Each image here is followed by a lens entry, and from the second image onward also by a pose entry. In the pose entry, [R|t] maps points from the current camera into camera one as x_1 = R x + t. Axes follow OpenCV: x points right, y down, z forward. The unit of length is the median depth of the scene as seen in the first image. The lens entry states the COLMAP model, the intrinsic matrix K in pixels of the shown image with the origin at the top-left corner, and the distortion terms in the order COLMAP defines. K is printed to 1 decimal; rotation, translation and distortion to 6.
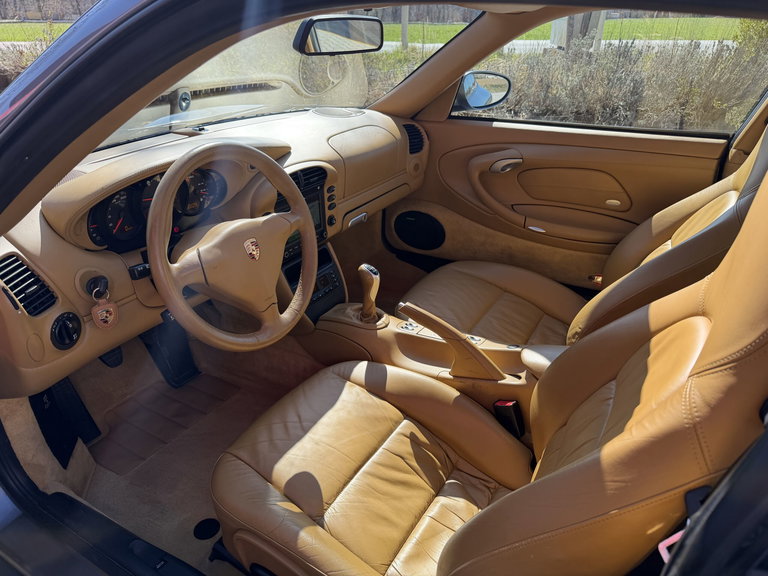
lens RADIAL K [[546.4, 0, 383.5], [0, 546.4, 291.2], [0, 0, 1]] dist [-0.003298, -0.013279]
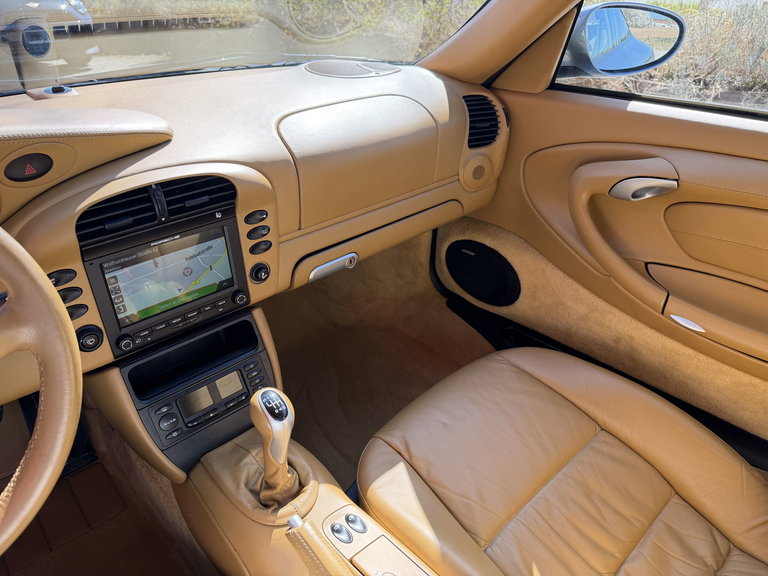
lens RADIAL K [[546.4, 0, 384.1], [0, 546.4, 283.1], [0, 0, 1]] dist [-0.003298, -0.013279]
pose [[0.956344, 0.141495, -0.255707, 0.129525], [-0.128005, 0.989389, 0.068738, -0.140319], [0.262720, -0.033006, 0.964308, 0.423058]]
